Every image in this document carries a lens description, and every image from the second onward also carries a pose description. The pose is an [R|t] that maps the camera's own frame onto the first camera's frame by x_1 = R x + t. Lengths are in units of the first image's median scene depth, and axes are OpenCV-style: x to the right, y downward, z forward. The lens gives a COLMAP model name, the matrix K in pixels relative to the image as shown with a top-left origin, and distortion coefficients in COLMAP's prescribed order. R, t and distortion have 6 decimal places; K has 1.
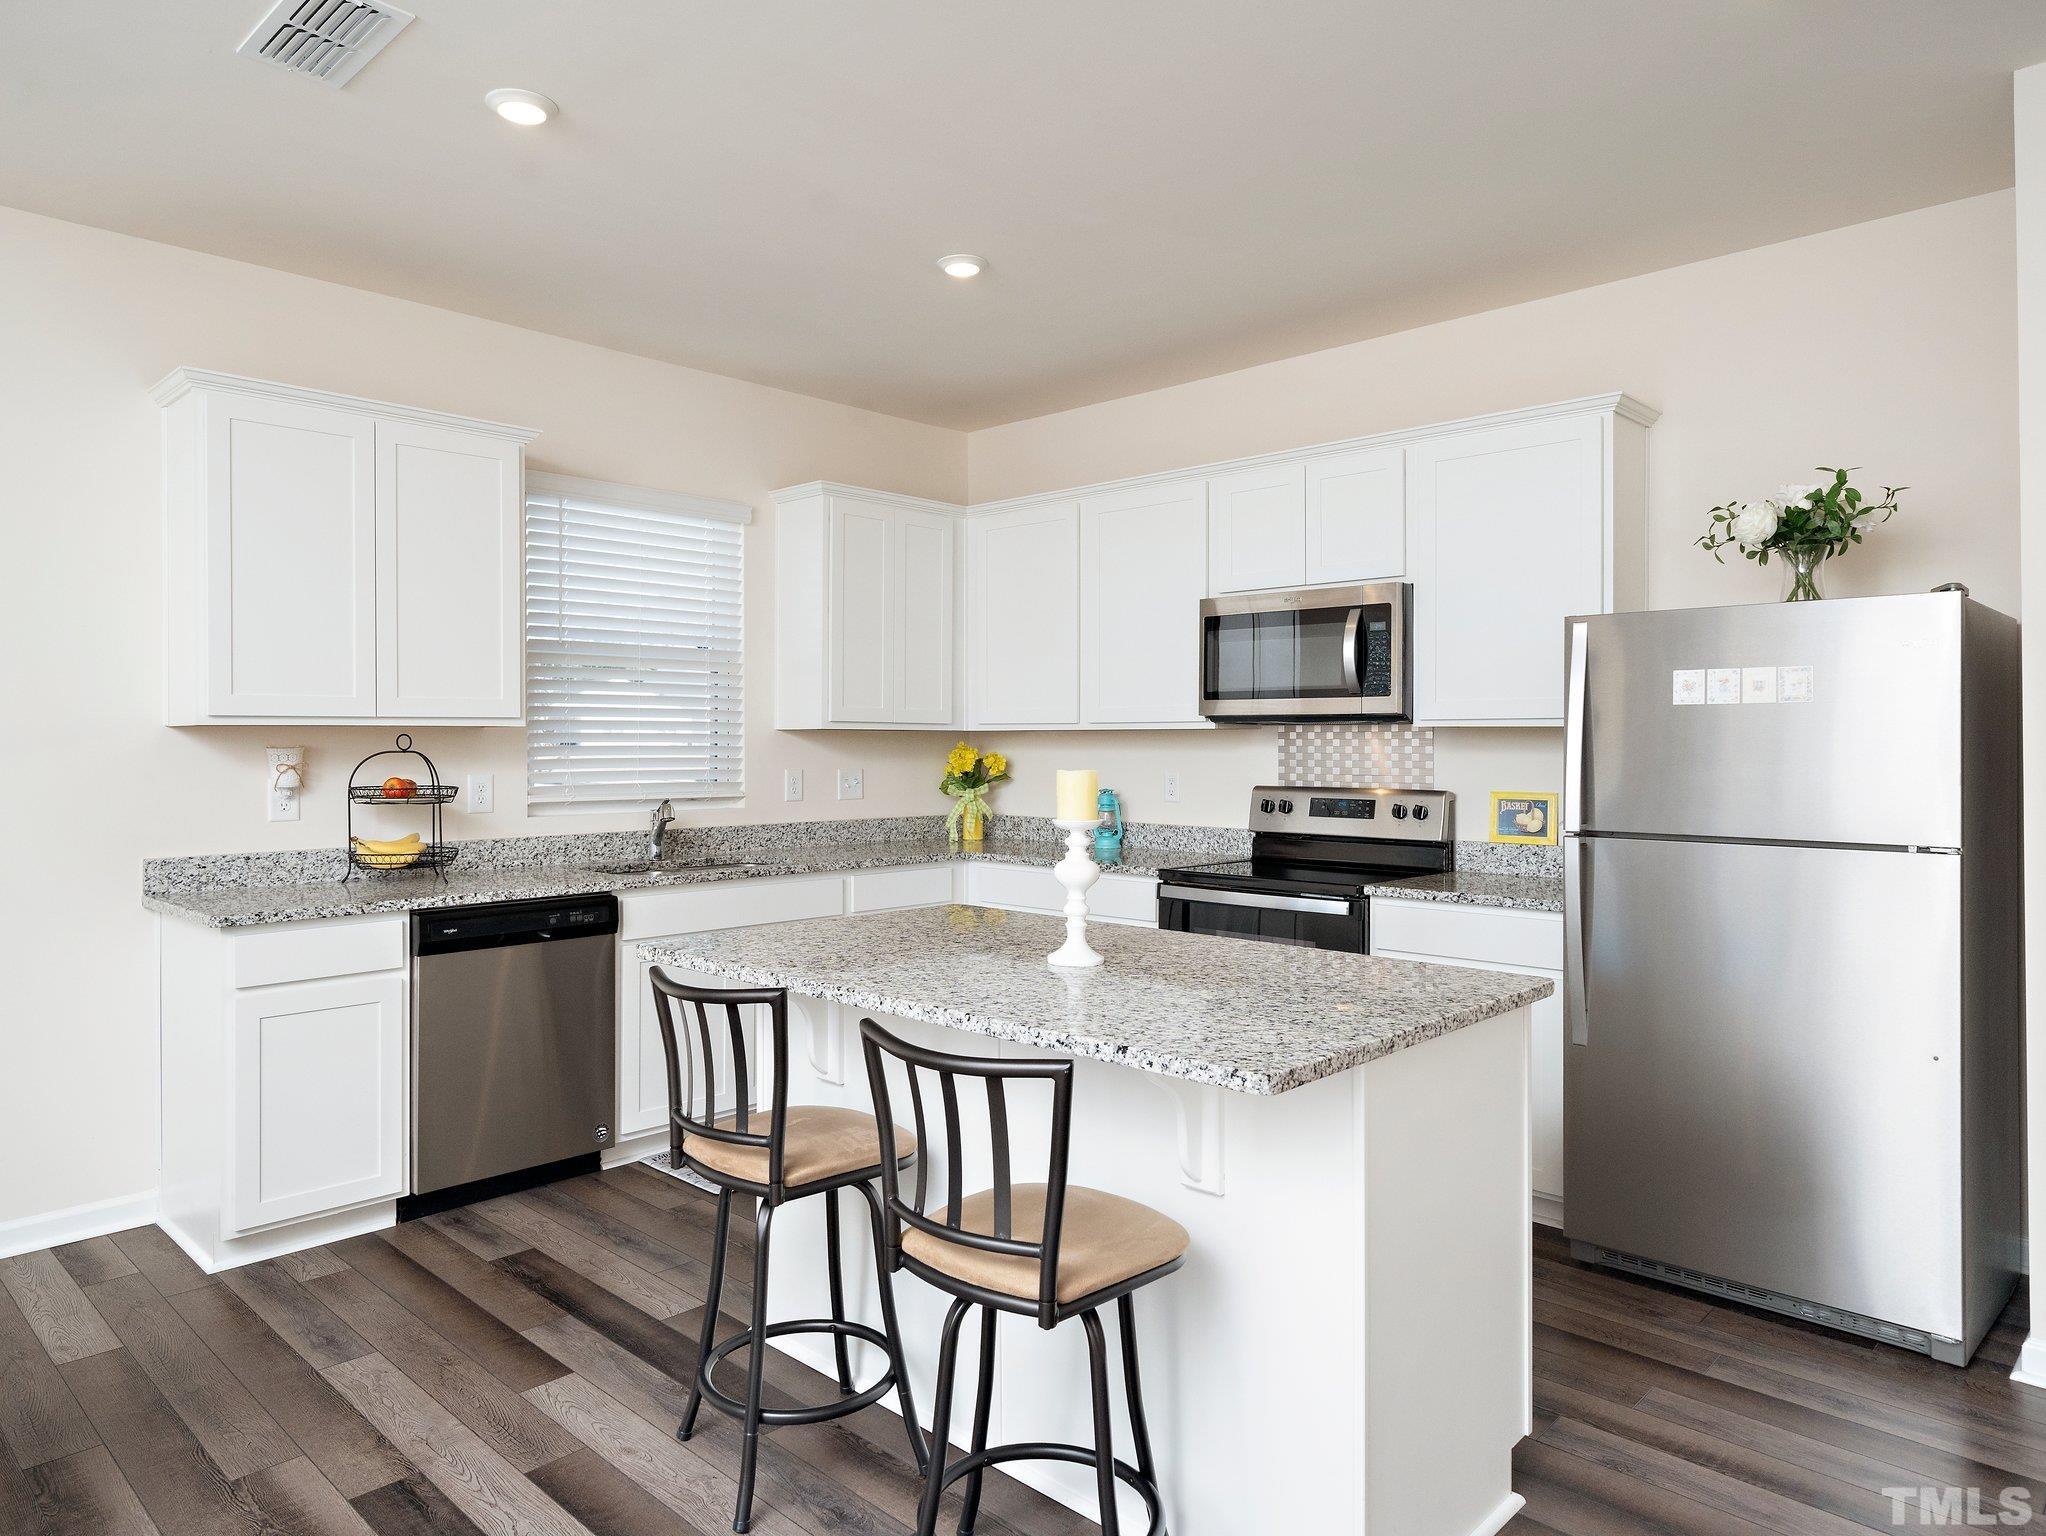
lens RADIAL K [[1295.7, 0, 1025.6], [0, 1295.7, 756.9], [0, 0, 1]] dist [0.000926, 0.000047]
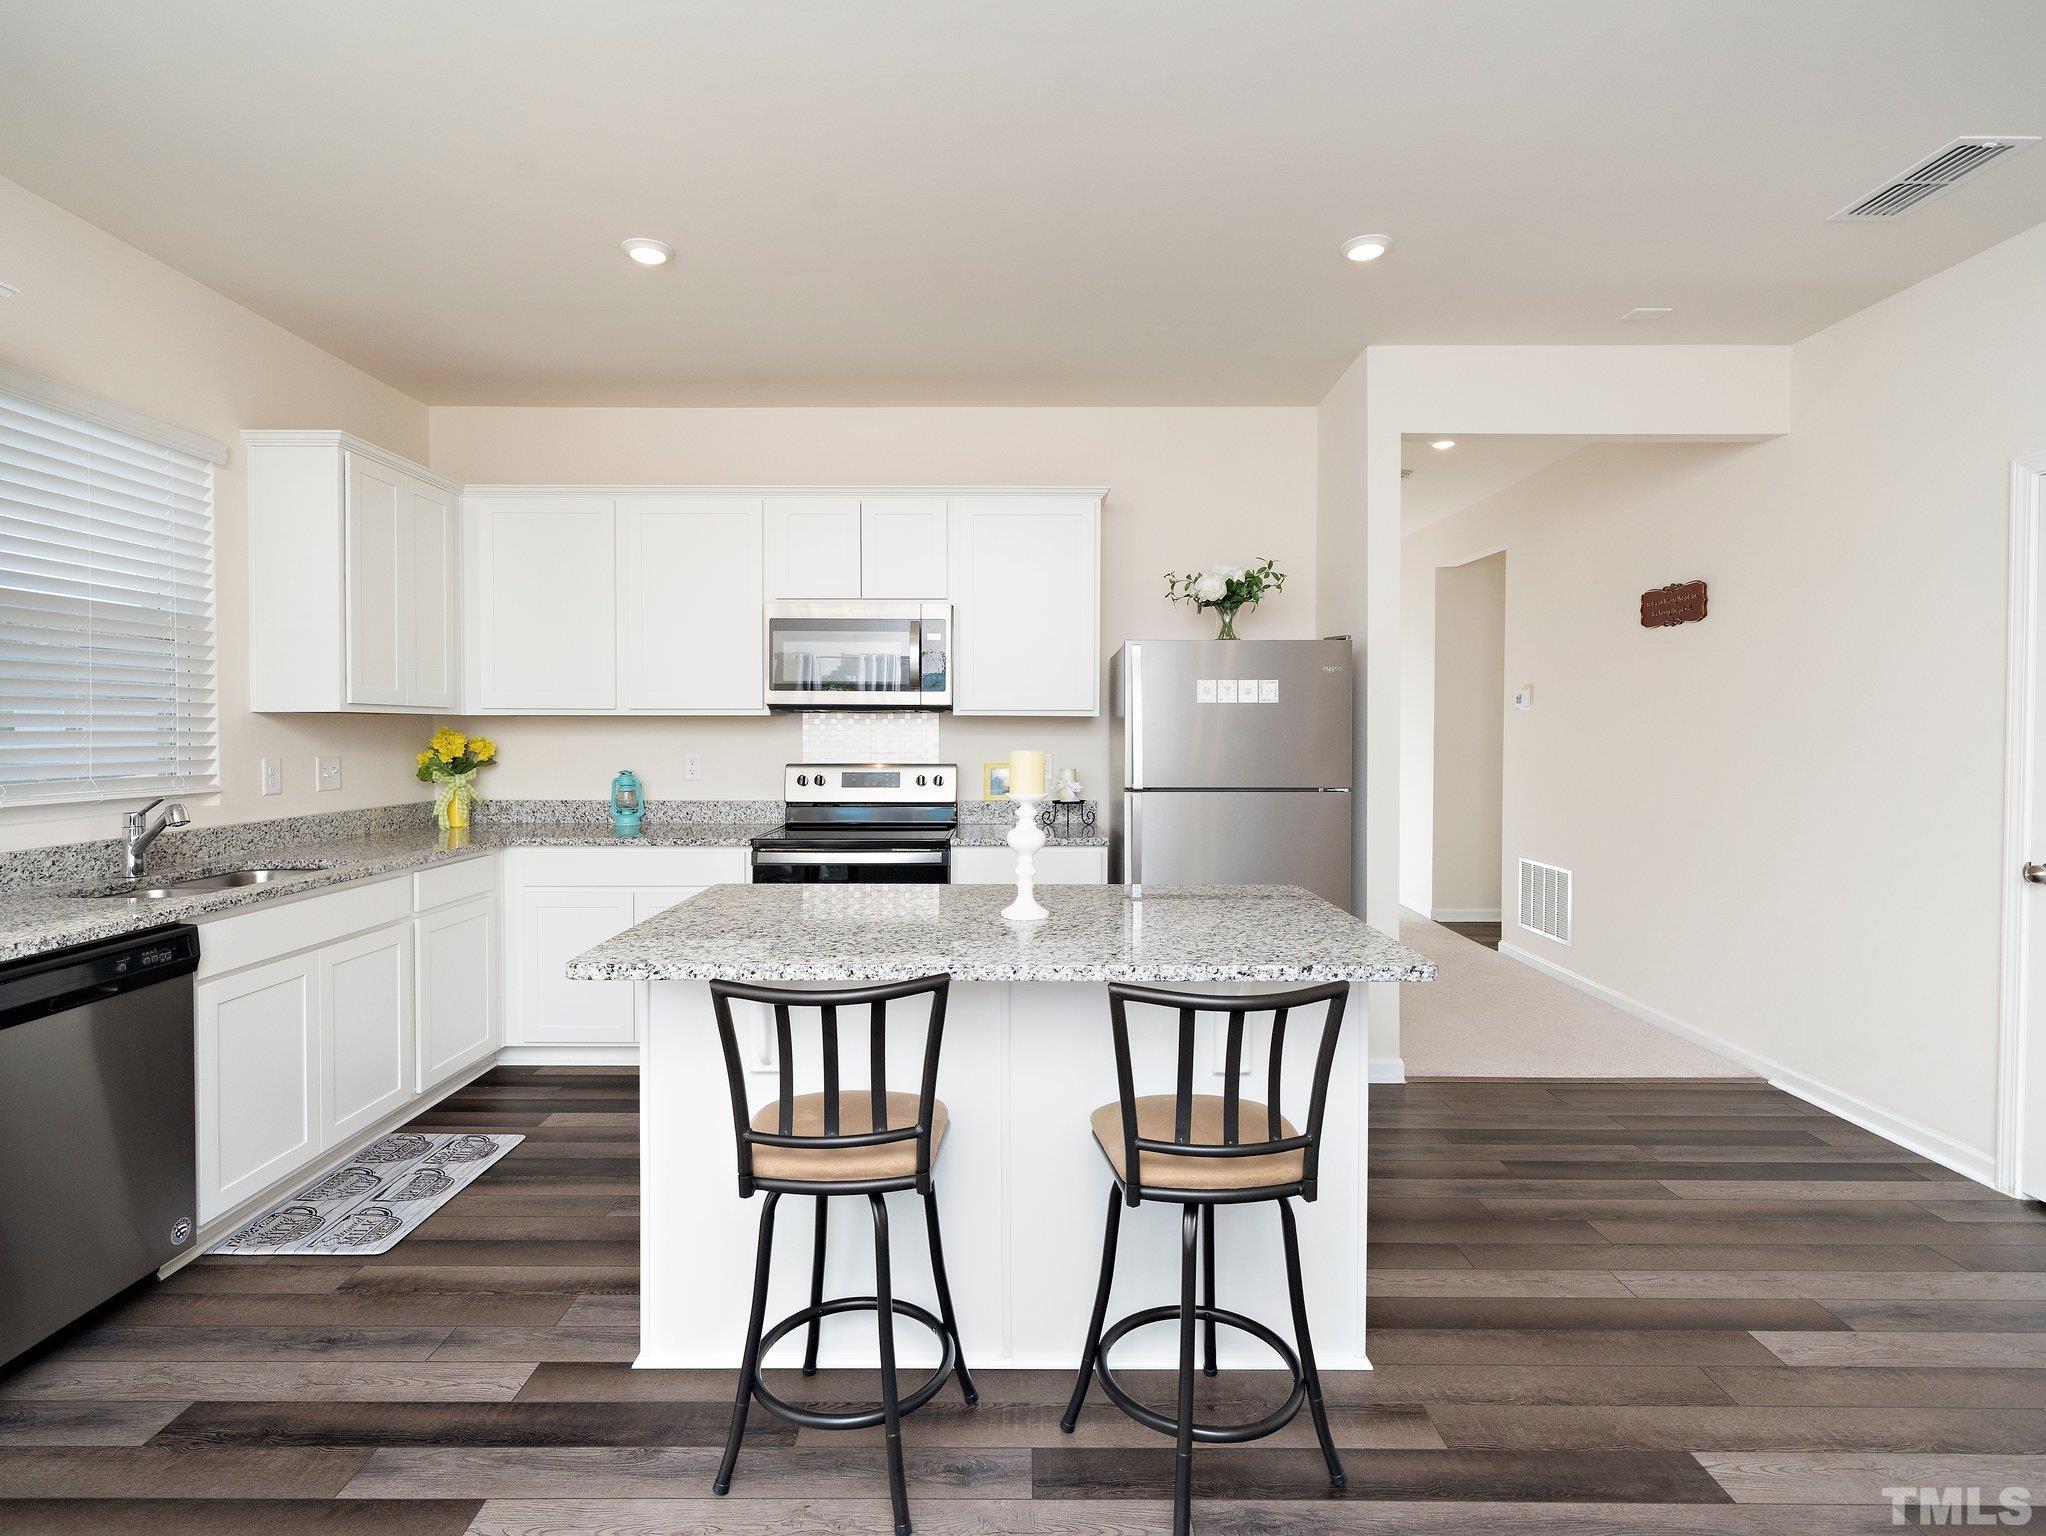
lens RADIAL K [[1014.8, 0, 1024.6], [0, 1014.8, 759.4], [0, 0, 1]] dist [0.003962, 0.000172]
pose [[0.728584, -0.021448, 0.684620, -0.325754], [0.007441, 0.999698, 0.023400, -0.002025], [-0.684916, -0.011954, 0.728524, 0.188736]]
